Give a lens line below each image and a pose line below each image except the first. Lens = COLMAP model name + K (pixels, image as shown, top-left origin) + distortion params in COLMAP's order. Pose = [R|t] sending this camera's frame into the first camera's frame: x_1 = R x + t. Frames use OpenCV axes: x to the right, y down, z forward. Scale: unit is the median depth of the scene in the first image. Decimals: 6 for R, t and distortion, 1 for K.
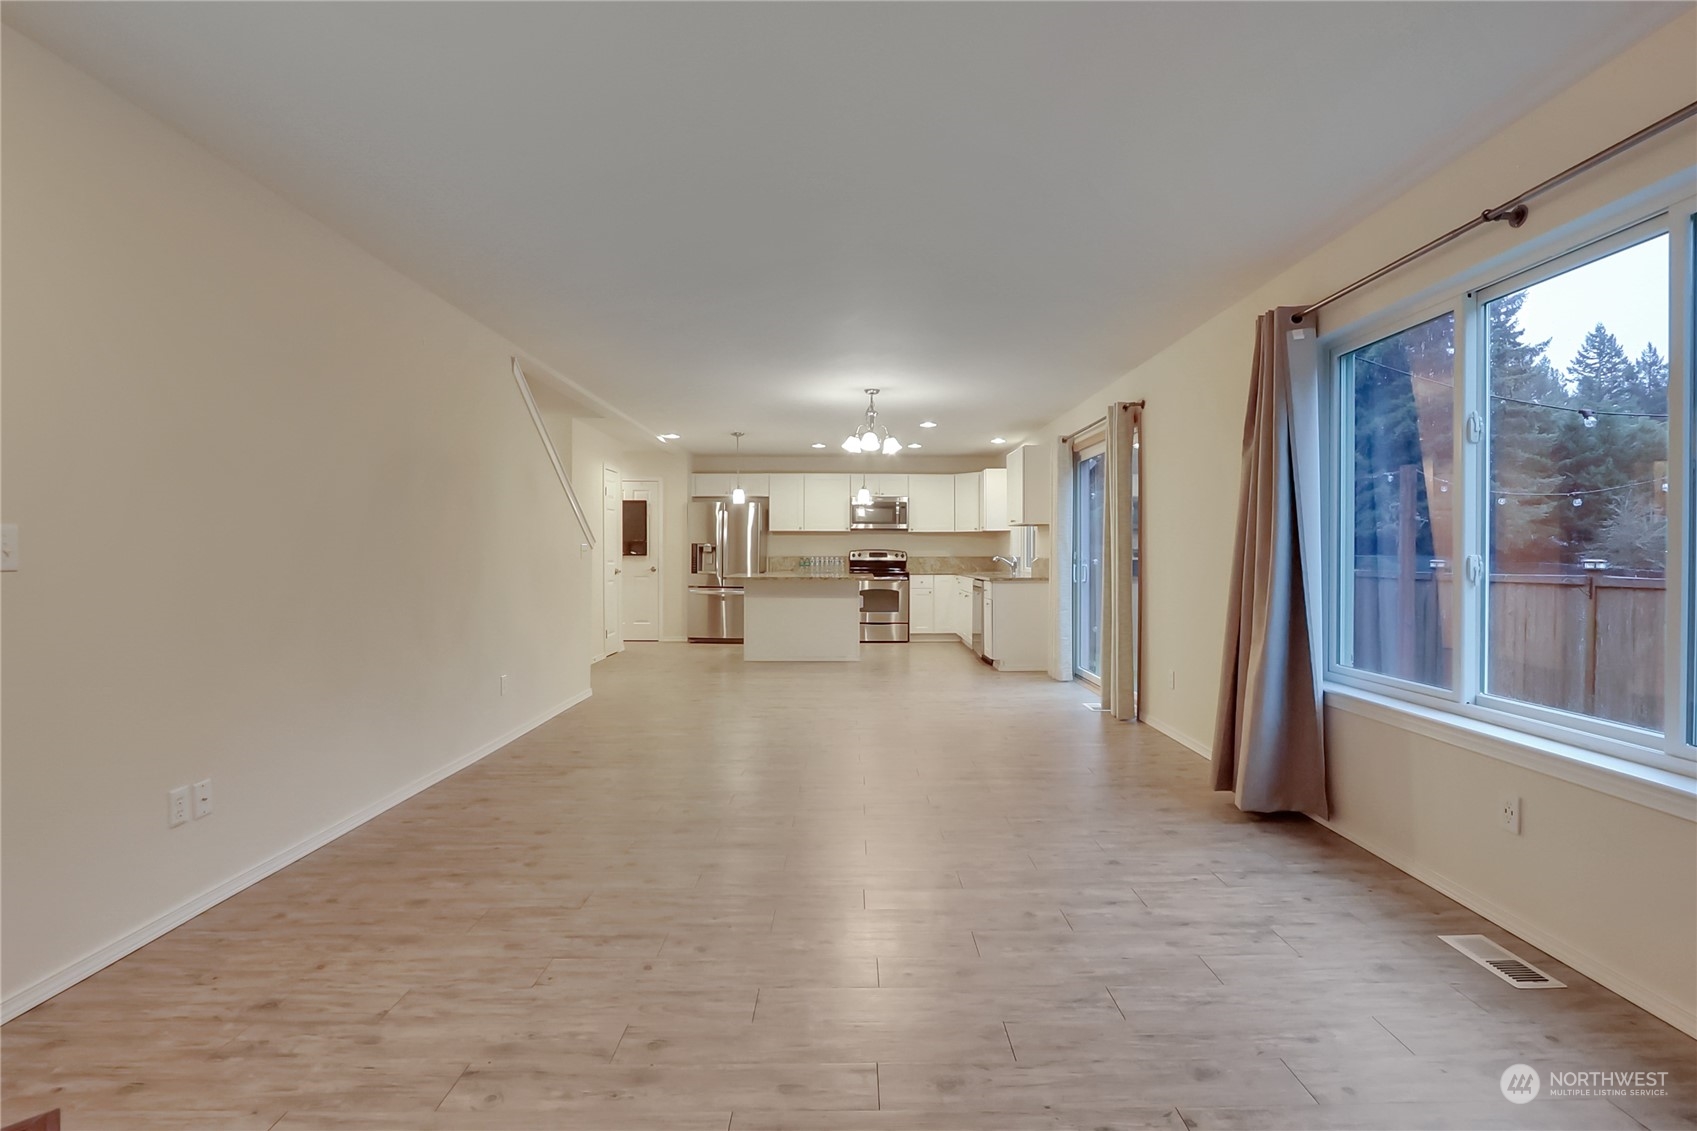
lens RADIAL K [[786.1, 0, 857.3], [0, 786.1, 558.5], [0, 0, 1]] dist [-0.020515, 0.004595]
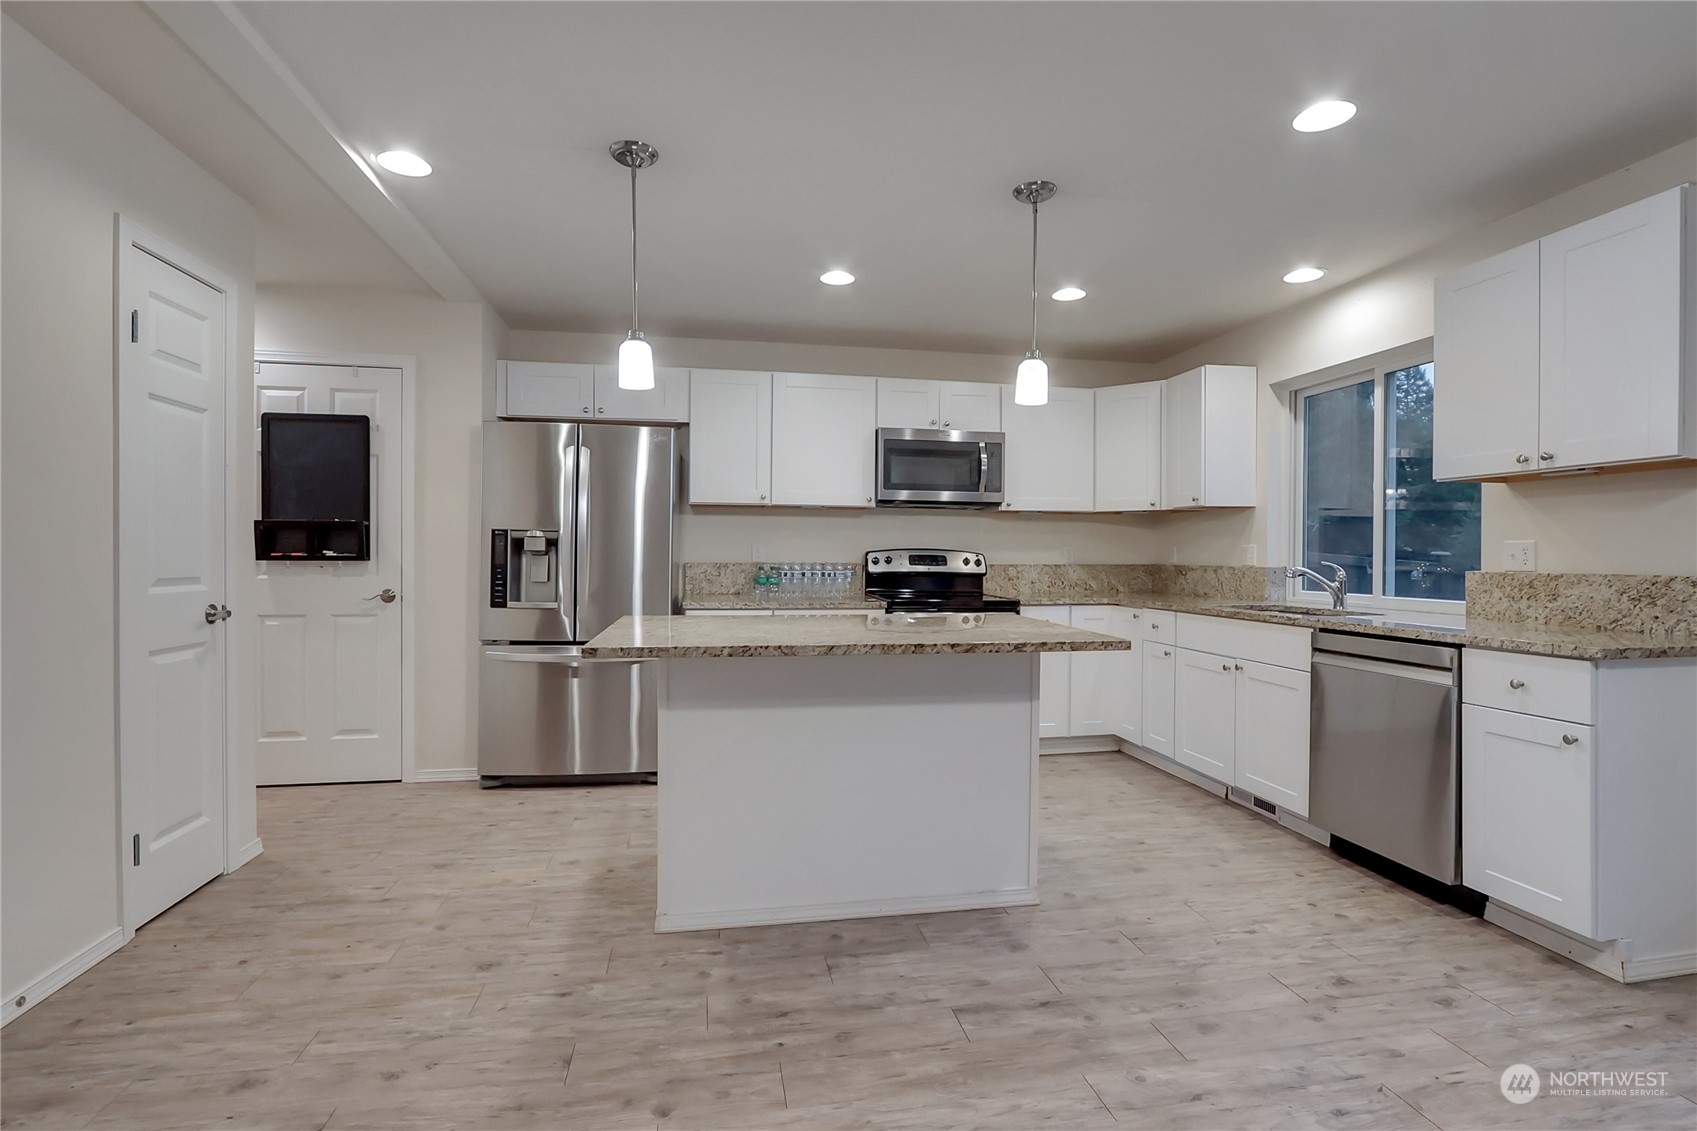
lens RADIAL K [[786.1, 0, 845.0], [0, 786.1, 557.2], [0, 0, 1]] dist [-0.020515, 0.004595]
pose [[0.986183, 0.002978, 0.165633, -0.101572], [-0.002052, 0.999981, -0.005760, -0.003655], [-0.165647, 0.005340, 0.986171, 0.579361]]
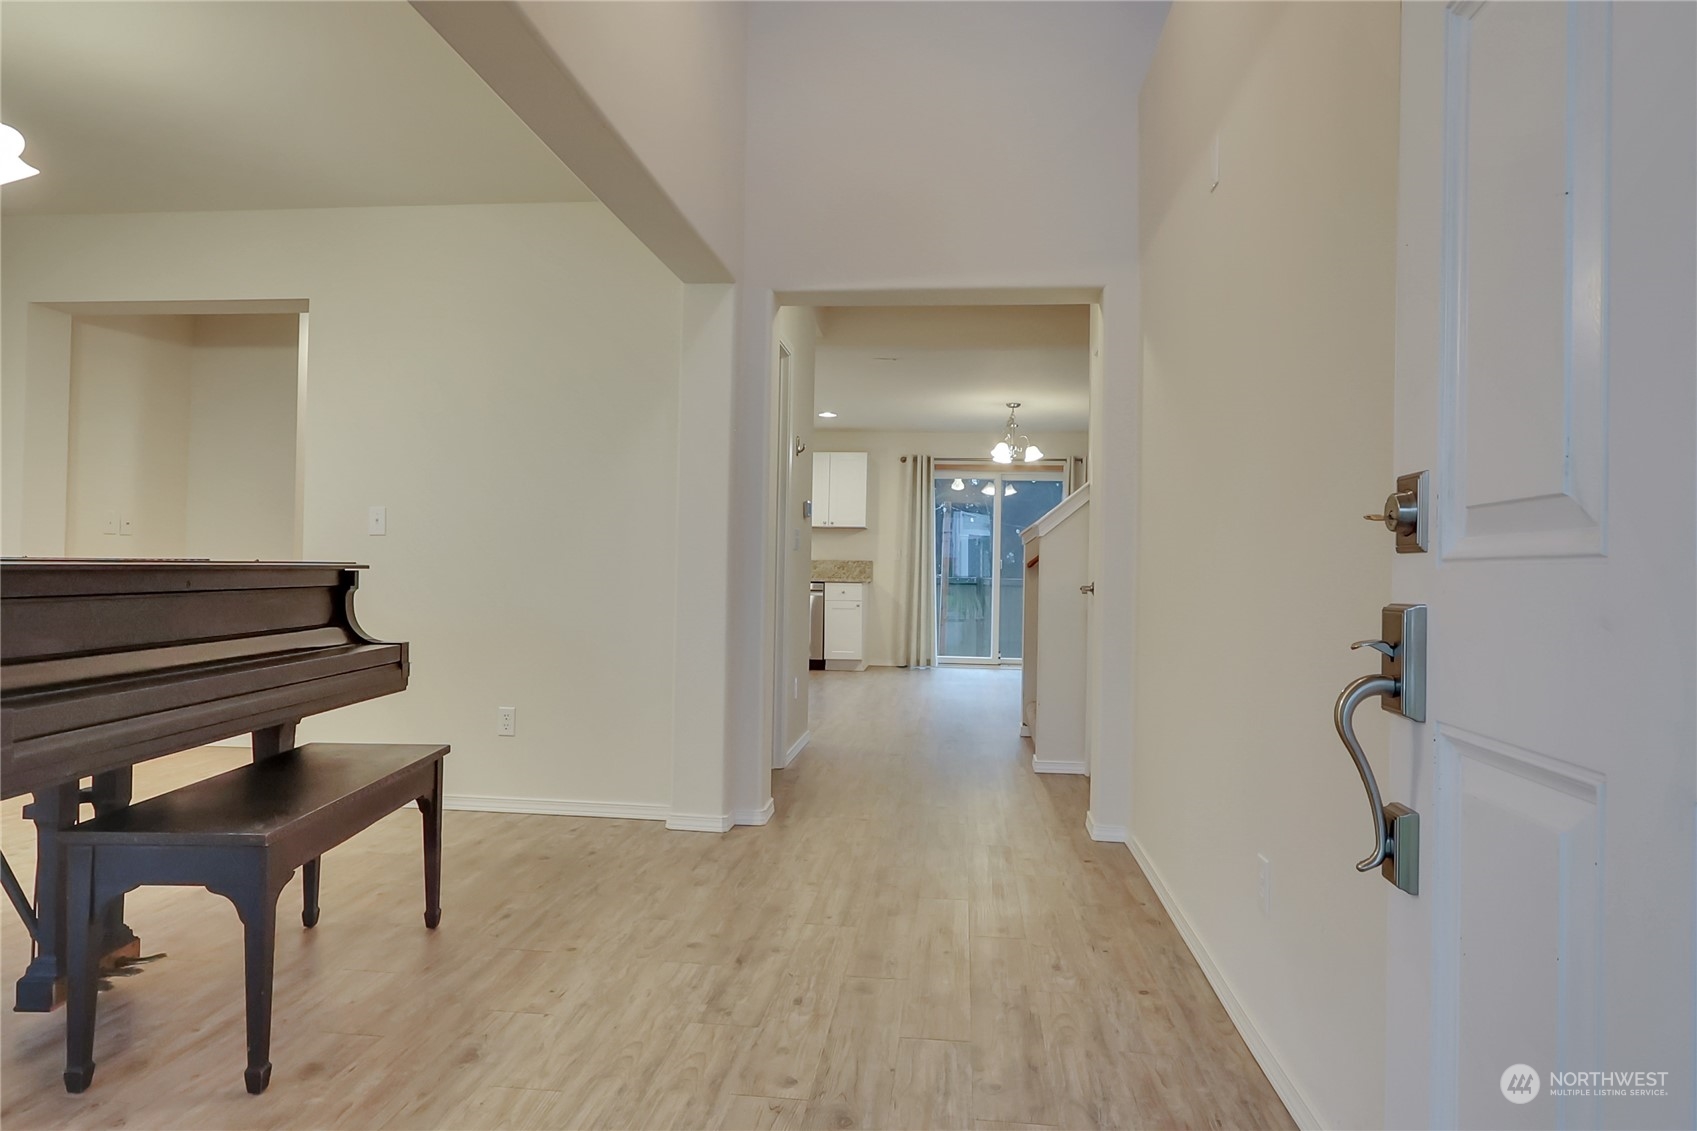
lens RADIAL K [[786.1, 0, 846.2], [0, 786.1, 558.0], [0, 0, 1]] dist [-0.020515, 0.004595]
pose [[0.164527, 0.002054, 0.986371, -0.627947], [-0.010203, 0.999948, -0.000381, -0.001907], [-0.986320, -0.010001, 0.164539, 0.638284]]
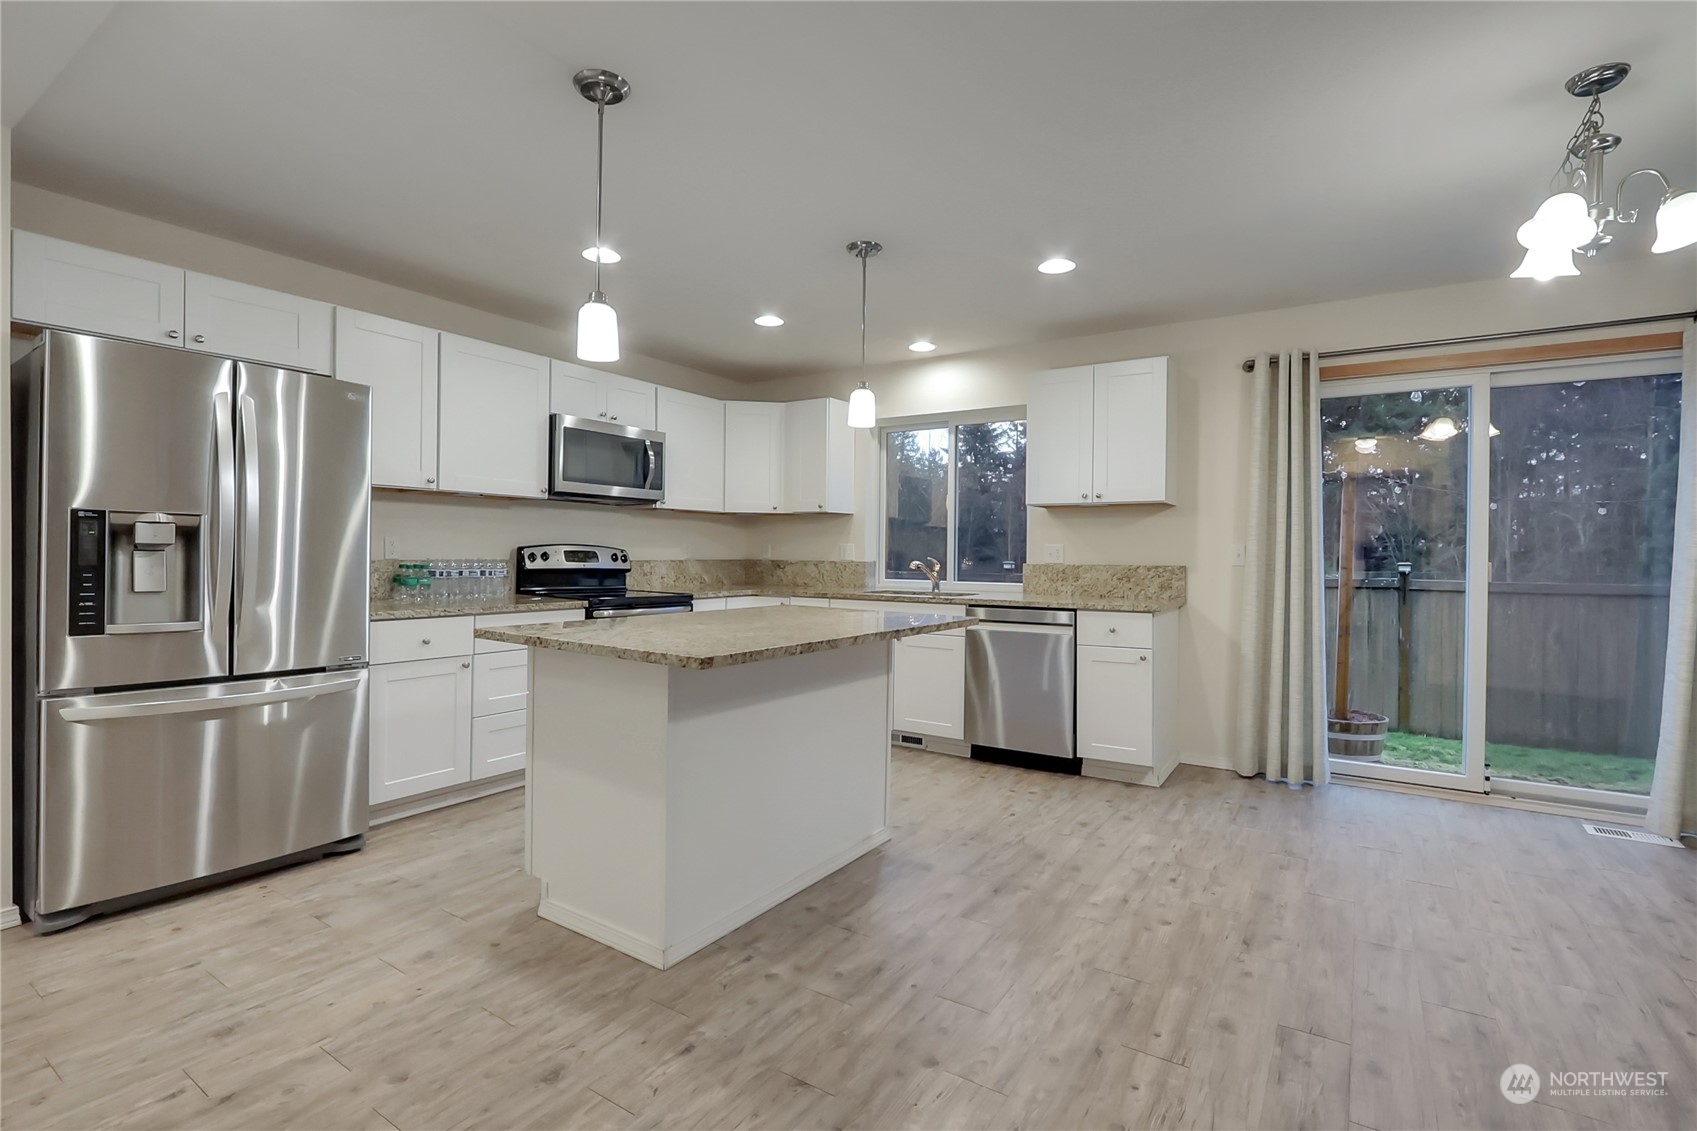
lens RADIAL K [[786.1, 0, 843.7], [0, 786.1, 561.0], [0, 0, 1]] dist [-0.020515, 0.004595]
pose [[0.562688, -0.004633, 0.826656, -0.264471], [-0.000741, 0.999981, 0.006109, -0.004927], [-0.826669, -0.004050, 0.562674, 0.659881]]
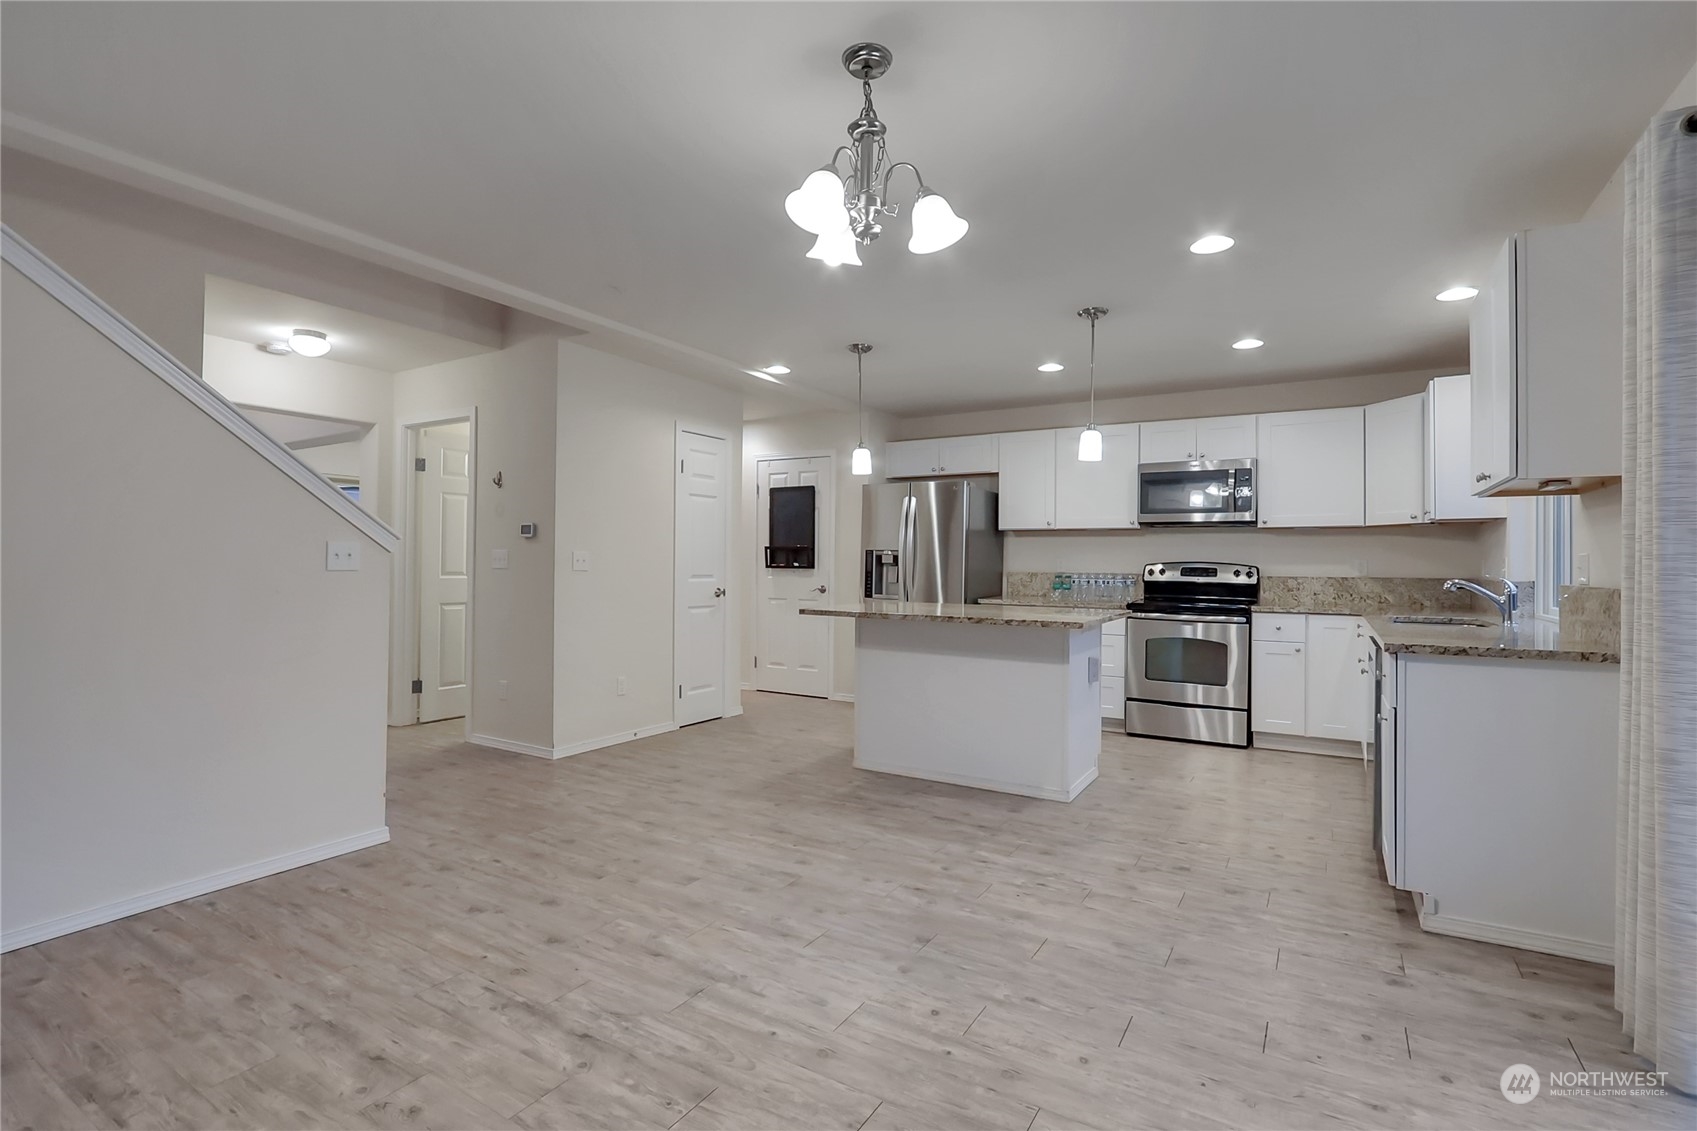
lens RADIAL K [[786.1, 0, 859.1], [0, 786.1, 551.1], [0, 0, 1]] dist [-0.020515, 0.004595]
pose [[0.852189, -0.001900, -0.523231, 0.112584], [-0.013295, 0.999592, -0.025283, -0.002261], [0.523065, 0.028503, 0.851816, 0.445695]]
